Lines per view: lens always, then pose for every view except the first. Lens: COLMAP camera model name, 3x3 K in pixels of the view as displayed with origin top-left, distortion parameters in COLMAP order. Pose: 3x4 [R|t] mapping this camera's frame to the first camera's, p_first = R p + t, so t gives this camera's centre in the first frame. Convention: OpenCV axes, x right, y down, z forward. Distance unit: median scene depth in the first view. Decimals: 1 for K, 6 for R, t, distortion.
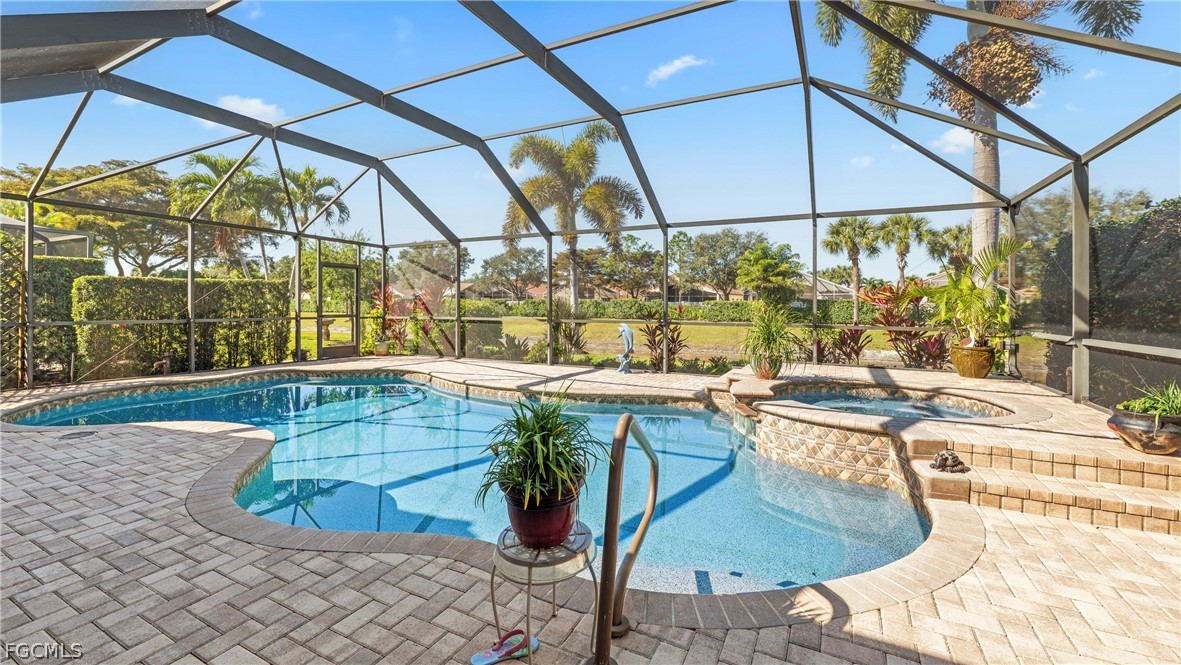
lens RADIAL K [[485.3, 0, 589.5], [0, 485.3, 303.3], [0, 0, 1]] dist [-0.003135, -0.000252]
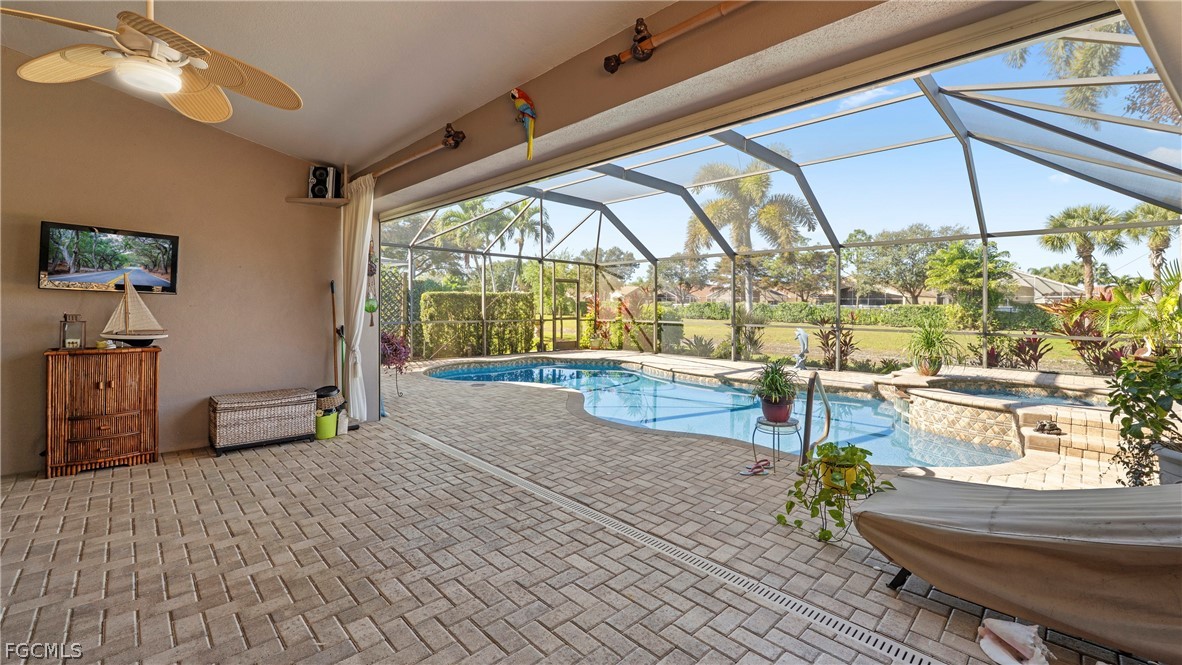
lens RADIAL K [[485.7, 0, 590.0], [0, 485.7, 303.2], [0, 0, 1]] dist [-0.003135, -0.000252]
pose [[0.948797, 0.002077, -0.315879, -0.040098], [-0.003038, 0.999992, -0.002549, -0.015157], [0.315871, 0.003378, 0.948796, -0.290072]]
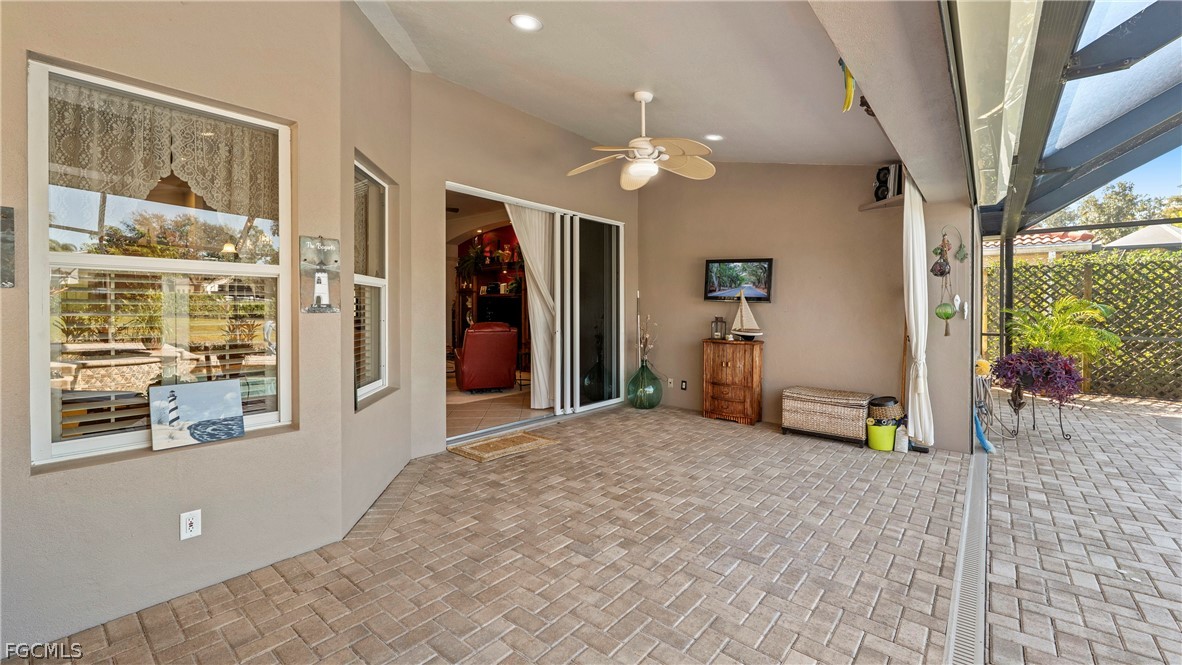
lens RADIAL K [[485.7, 0, 590.0], [0, 485.7, 303.2], [0, 0, 1]] dist [-0.003135, -0.000252]
pose [[-0.220968, -0.018547, -0.975105, 0.081212], [-0.000333, 0.999821, -0.018942, -0.011476], [0.975281, -0.003861, -0.220934, -0.063502]]
